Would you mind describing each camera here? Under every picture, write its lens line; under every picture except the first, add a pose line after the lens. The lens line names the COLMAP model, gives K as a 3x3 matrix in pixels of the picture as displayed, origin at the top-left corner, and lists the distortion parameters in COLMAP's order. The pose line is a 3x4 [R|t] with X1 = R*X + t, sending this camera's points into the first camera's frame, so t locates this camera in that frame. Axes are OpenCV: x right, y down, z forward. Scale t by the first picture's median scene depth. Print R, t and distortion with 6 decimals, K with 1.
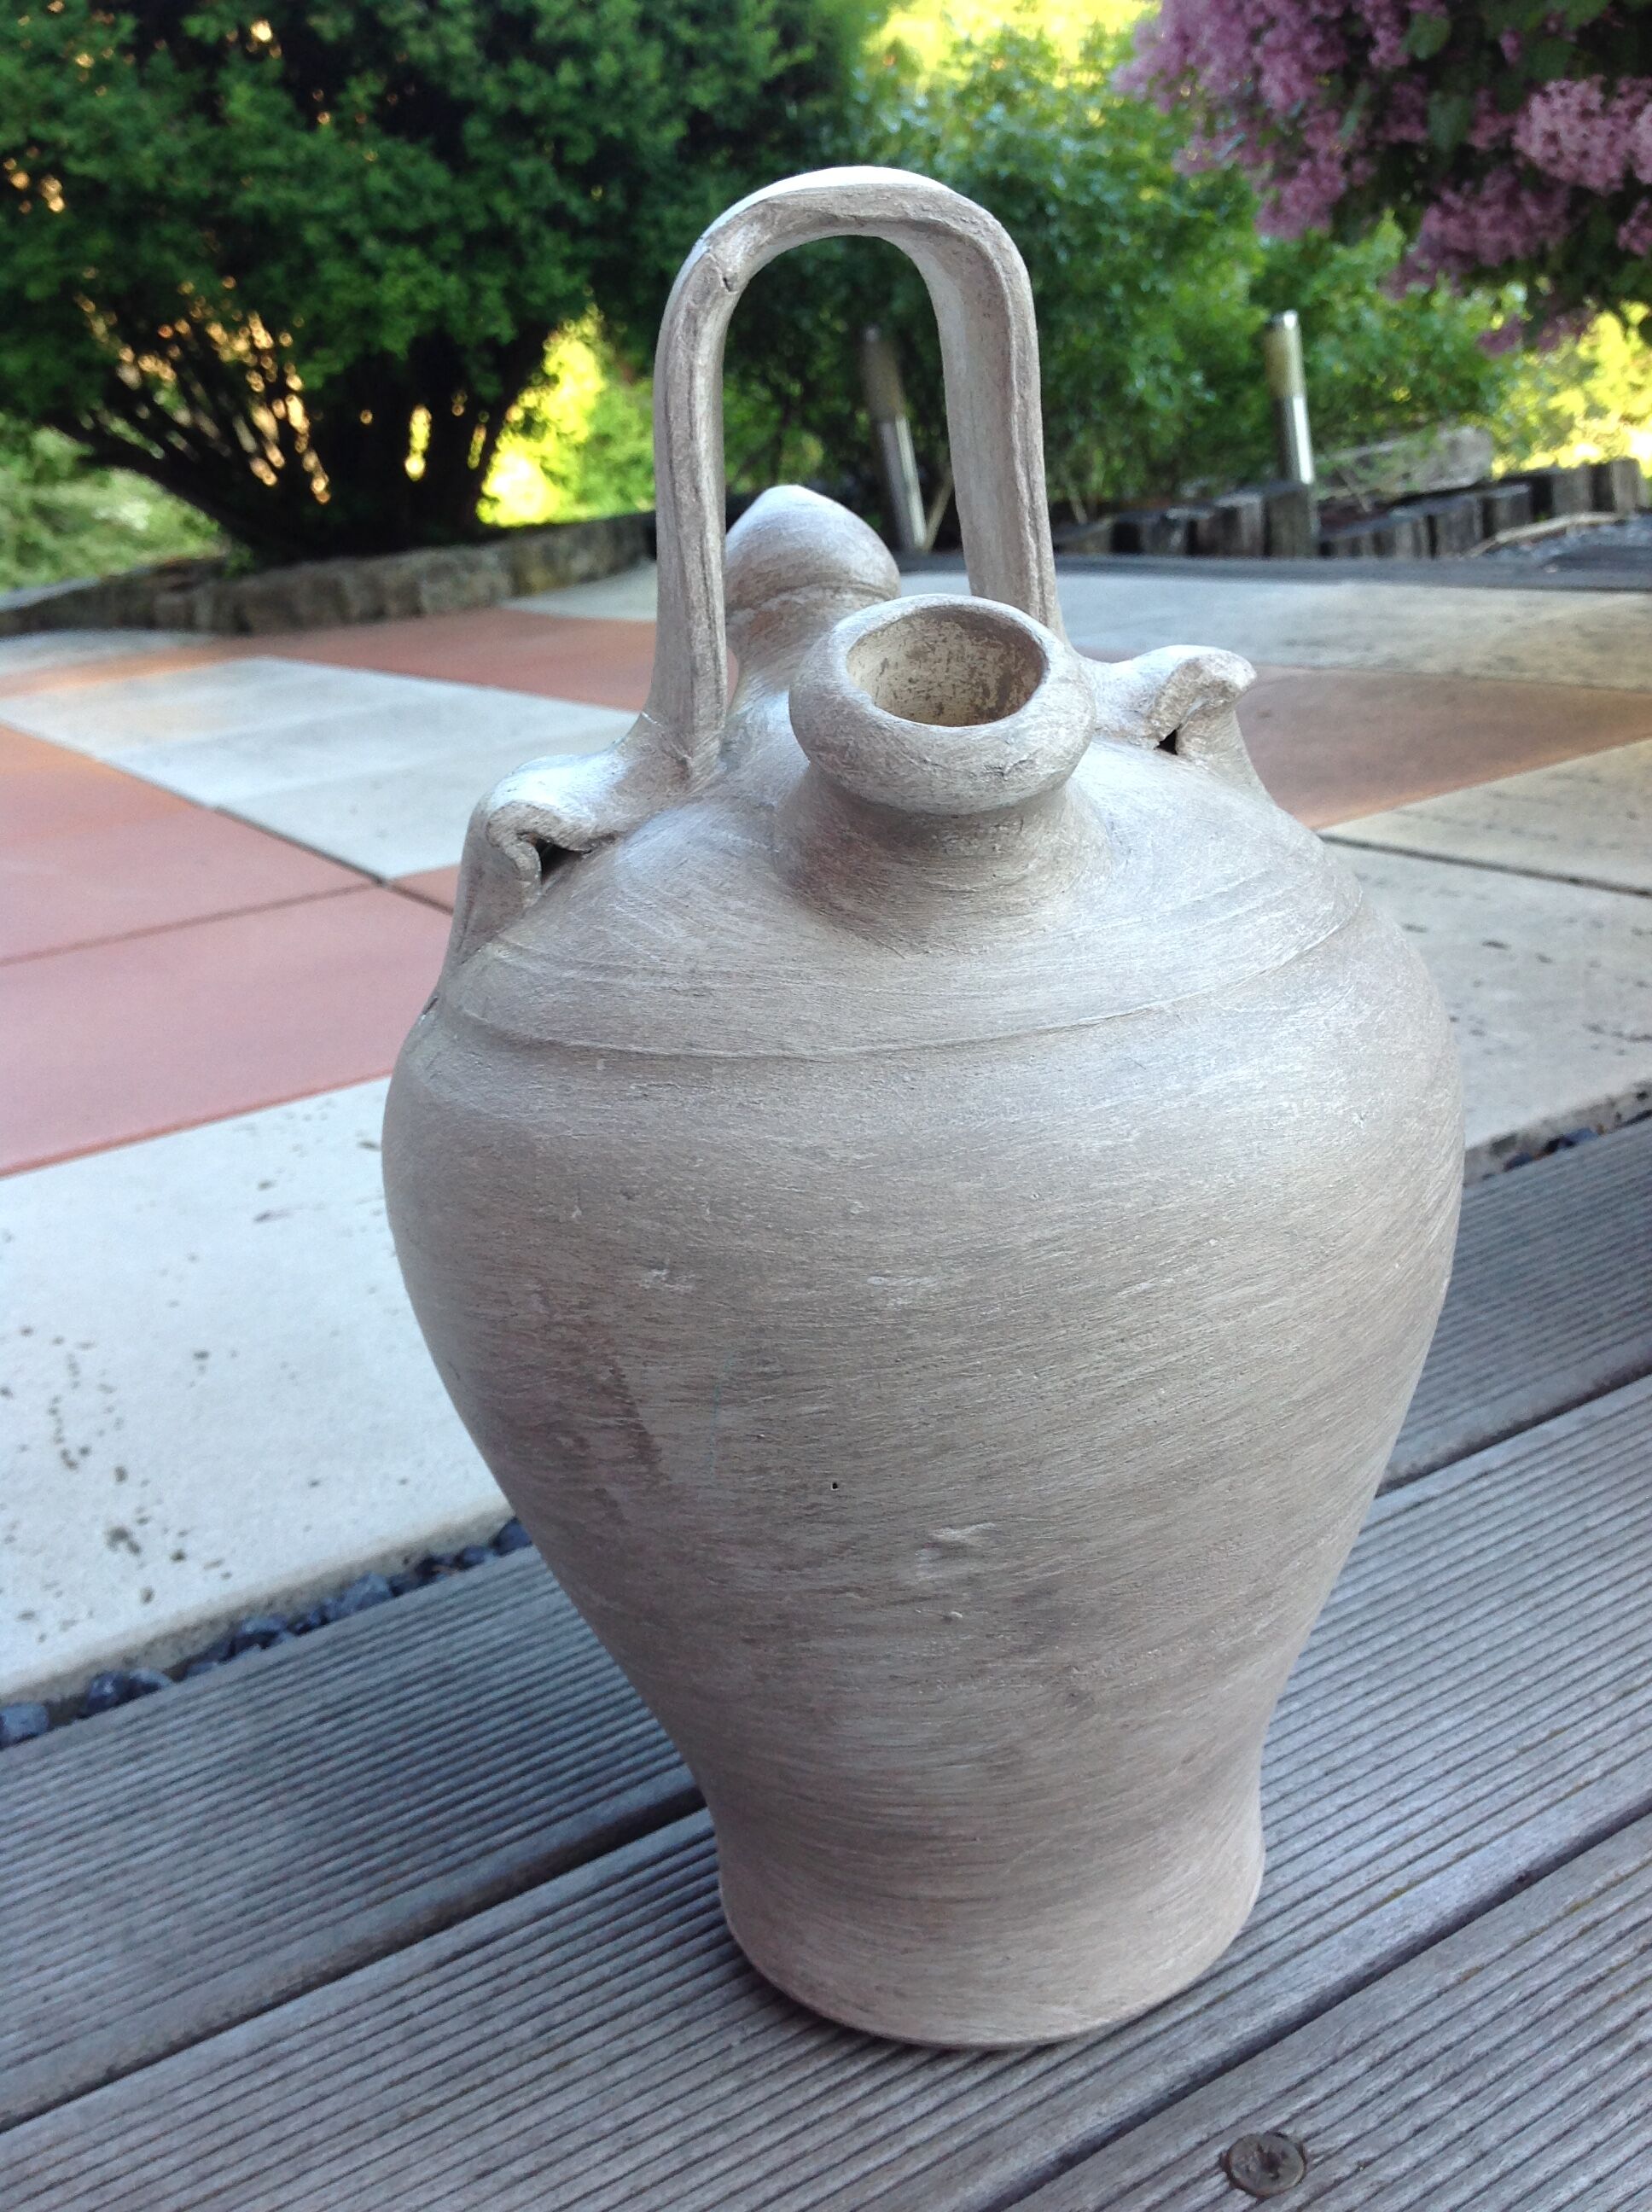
lens RADIAL K [[2157.4, 0, 821.9], [0, 2157.4, 1099.6], [0, 0, 1]] dist [-0.025970, 0.000000]
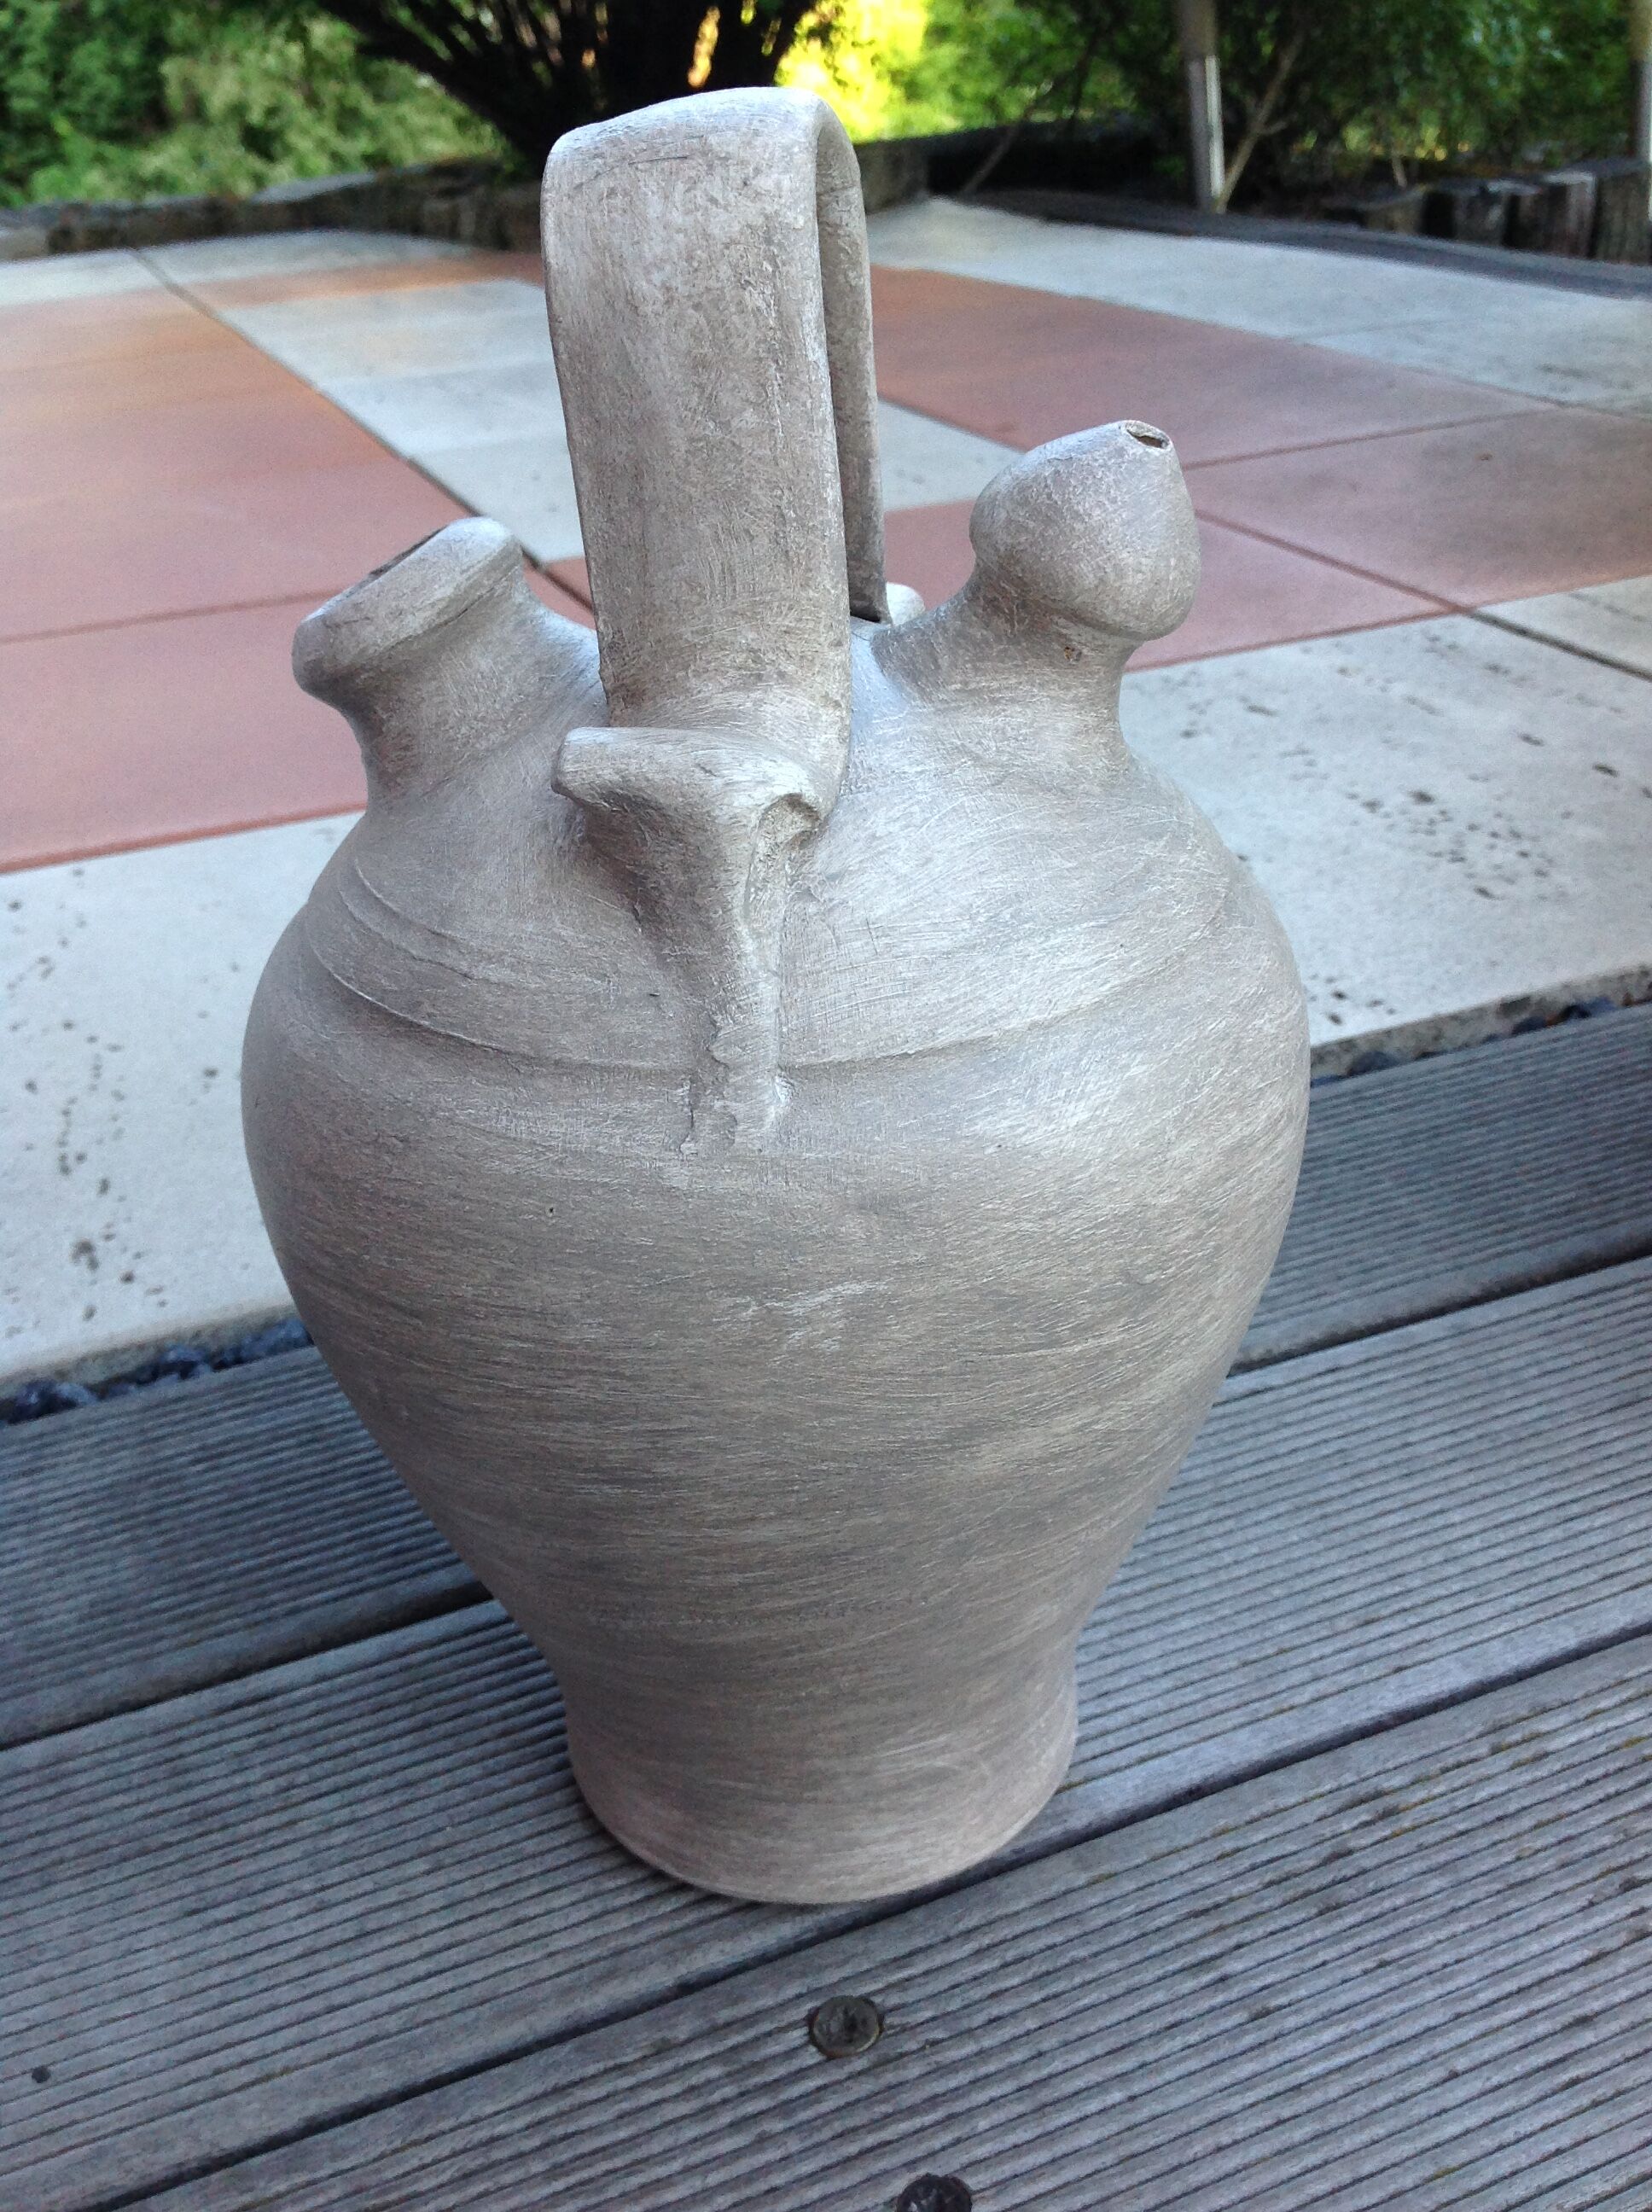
lens RADIAL K [[2157.4, 0, 827.5], [0, 2157.4, 1114.3], [0, 0, 1]] dist [-0.025970, 0.000000]
pose [[0.987046, 0.117278, -0.109481, 0.178631], [-0.096902, 0.979649, 0.175775, -0.105133], [0.127867, -0.162889, 0.978324, -0.003224]]
